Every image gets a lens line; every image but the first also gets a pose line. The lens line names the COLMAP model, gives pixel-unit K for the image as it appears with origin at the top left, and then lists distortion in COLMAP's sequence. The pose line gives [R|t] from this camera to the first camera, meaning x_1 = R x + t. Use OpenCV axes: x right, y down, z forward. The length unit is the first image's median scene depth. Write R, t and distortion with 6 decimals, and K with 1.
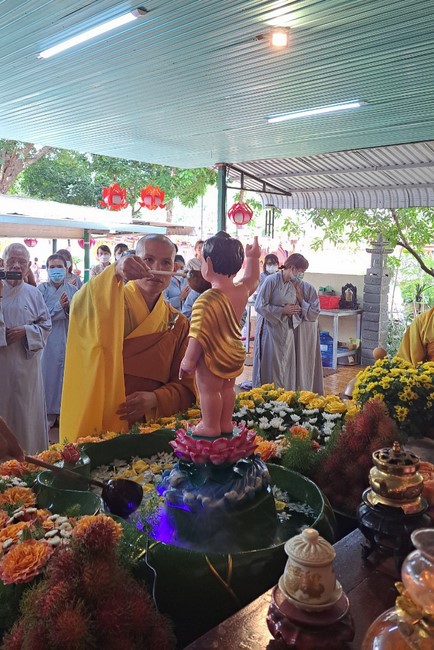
lens RADIAL K [[544.3, 0, 225.2], [0, 544.3, 275.2], [0, 0, 1]] dist [0.078067, -0.098618]
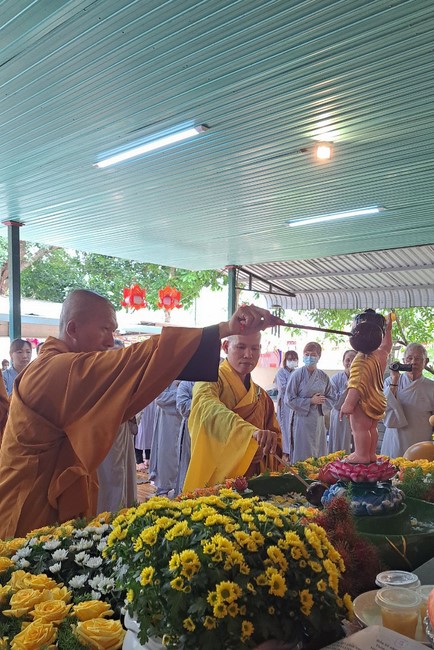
lens RADIAL K [[544.3, 0, 225.7], [0, 544.3, 379.7], [0, 0, 1]] dist [0.078067, -0.098618]
pose [[0.999388, -0.006397, 0.034382, -0.070258], [0.006350, 0.999979, 0.001500, 0.015078], [-0.034391, -0.001281, 0.999408, -0.055555]]
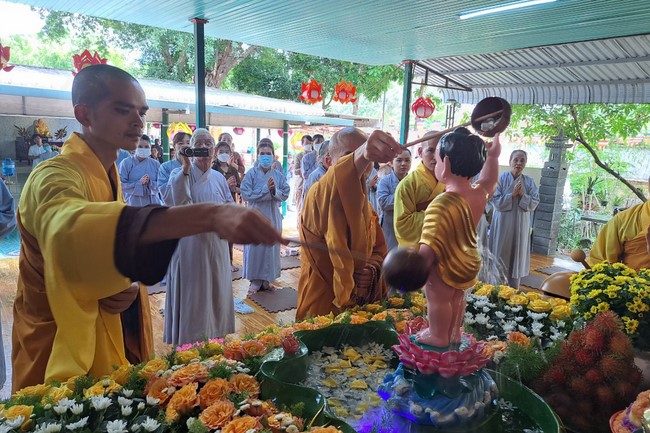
lens RADIAL K [[467.5, 0, 336.1], [0, 467.5, 215.4], [0, 0, 1]] dist [0.053768, -0.058238]
pose [[0.990594, 0.042671, -0.130013, -0.018219], [-0.027643, 0.992949, 0.115271, -0.003522], [0.134015, -0.110593, 0.984789, 0.034471]]
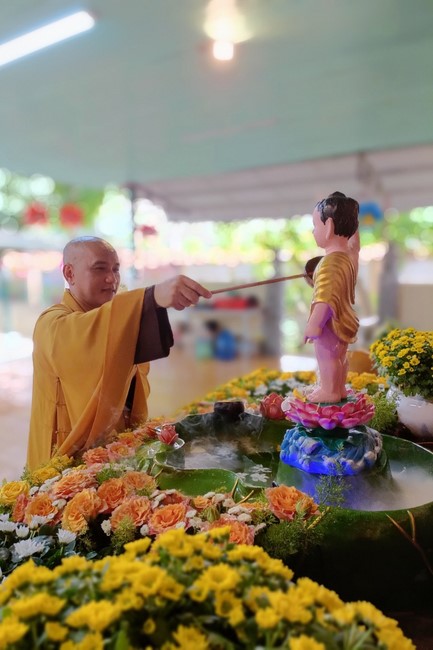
lens RADIAL K [[467.5, 0, 202.0], [0, 467.5, 326.0], [0, 0, 1]] dist [0.053768, -0.058238]
pose [[0.981077, -0.059245, 0.184331, -0.070893], [0.045175, 0.995801, 0.079618, 0.013529], [-0.188274, -0.069784, 0.979634, 0.038004]]
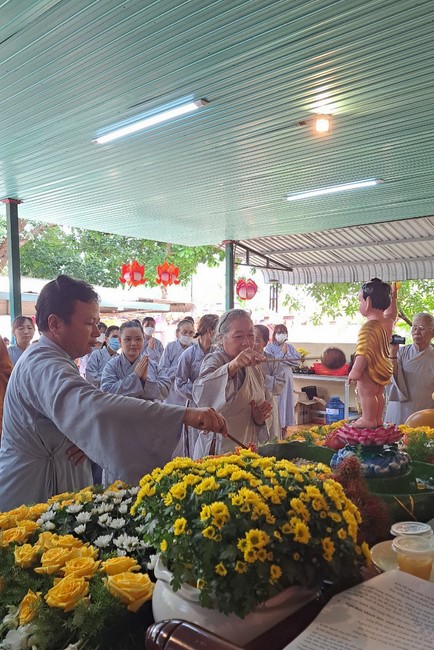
lens RADIAL K [[544.3, 0, 223.9], [0, 544.3, 366.0], [0, 0, 1]] dist [0.078067, -0.098618]
pose [[0.999055, -0.021777, 0.037623, -0.076965], [0.021046, 0.999584, 0.019705, 0.018103], [-0.038036, -0.018894, 0.999098, -0.062439]]
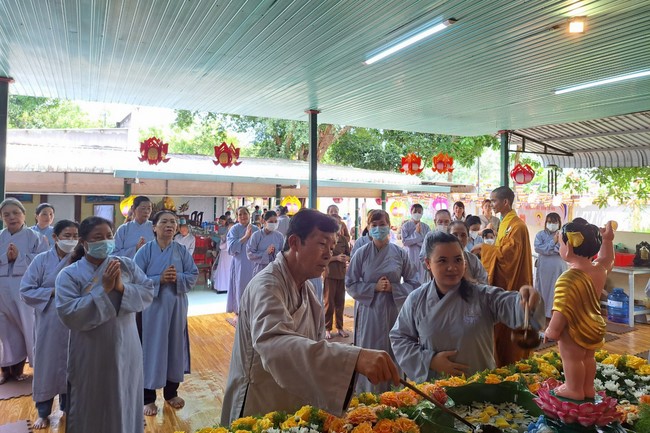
lens RADIAL K [[467.5, 0, 334.7], [0, 467.5, 188.0], [0, 0, 1]] dist [0.053768, -0.058238]
pose [[0.945701, -0.017454, -0.324568, -0.029947], [-0.008290, 0.996937, -0.077766, -0.011001], [0.324931, 0.076234, 0.942660, -0.021844]]
